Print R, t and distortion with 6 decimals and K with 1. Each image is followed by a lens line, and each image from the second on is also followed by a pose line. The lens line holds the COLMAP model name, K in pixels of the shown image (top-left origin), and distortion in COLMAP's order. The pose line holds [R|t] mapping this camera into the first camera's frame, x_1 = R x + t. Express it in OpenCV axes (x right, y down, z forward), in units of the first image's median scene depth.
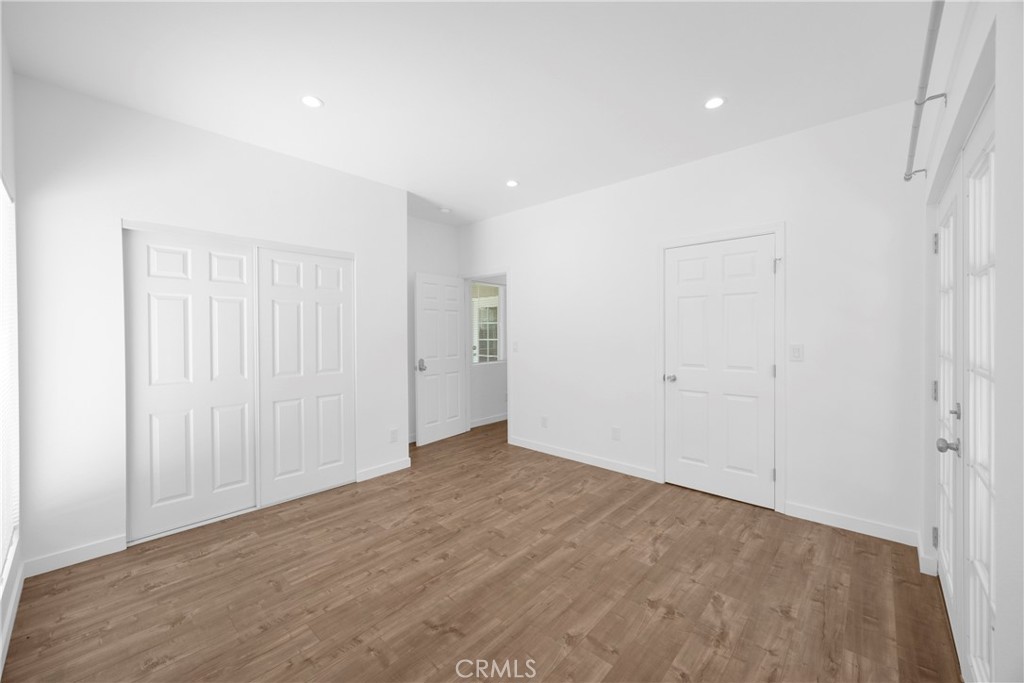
lens RADIAL K [[395.6, 0, 503.5], [0, 395.6, 333.5], [0, 0, 1]] dist [-0.000946, 0.000031]
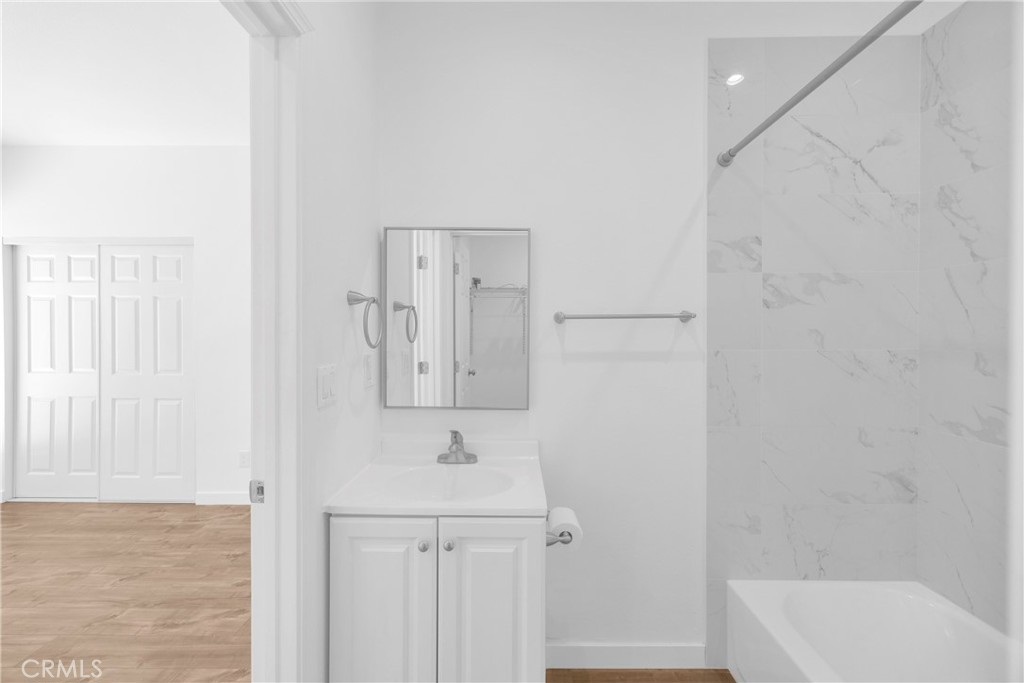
lens RADIAL K [[395.6, 0, 510.8], [0, 395.6, 337.8], [0, 0, 1]] dist [-0.000946, 0.000031]
pose [[0.681965, 0.017185, -0.731183, 0.982548], [-0.007376, 0.999835, 0.016619, -0.005829], [0.731348, -0.005941, 0.681979, 1.258956]]
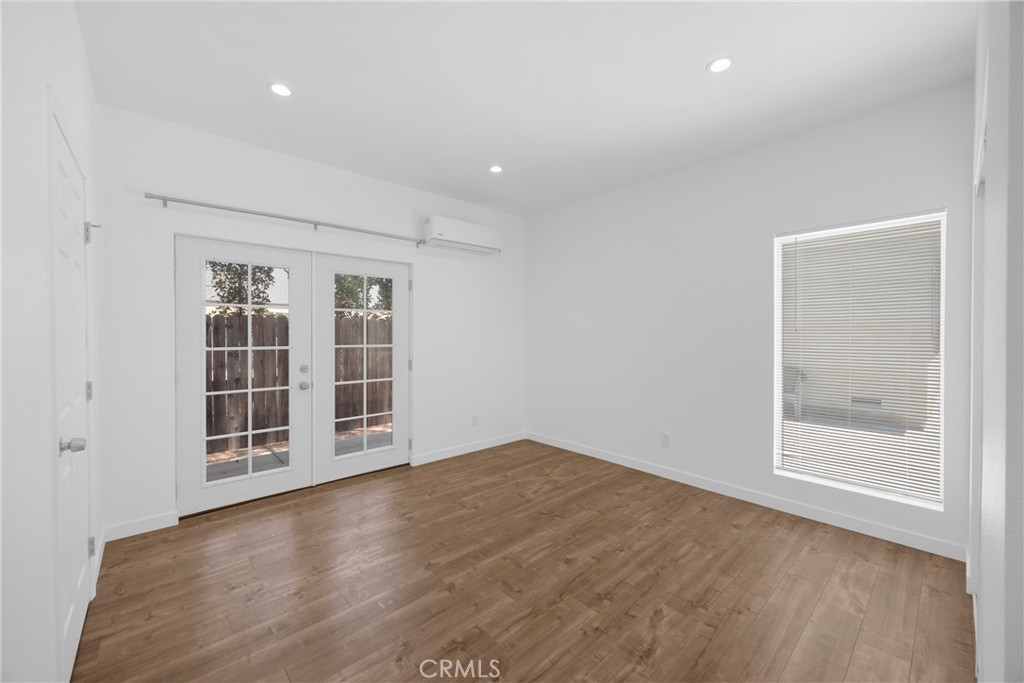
lens RADIAL K [[395.6, 0, 510.5], [0, 395.6, 336.6], [0, 0, 1]] dist [-0.000946, 0.000031]
pose [[-0.996972, 0.005767, 0.077544, -0.080176], [0.006923, 0.999869, 0.014644, -0.001573], [-0.077449, 0.015137, -0.996881, 1.786649]]
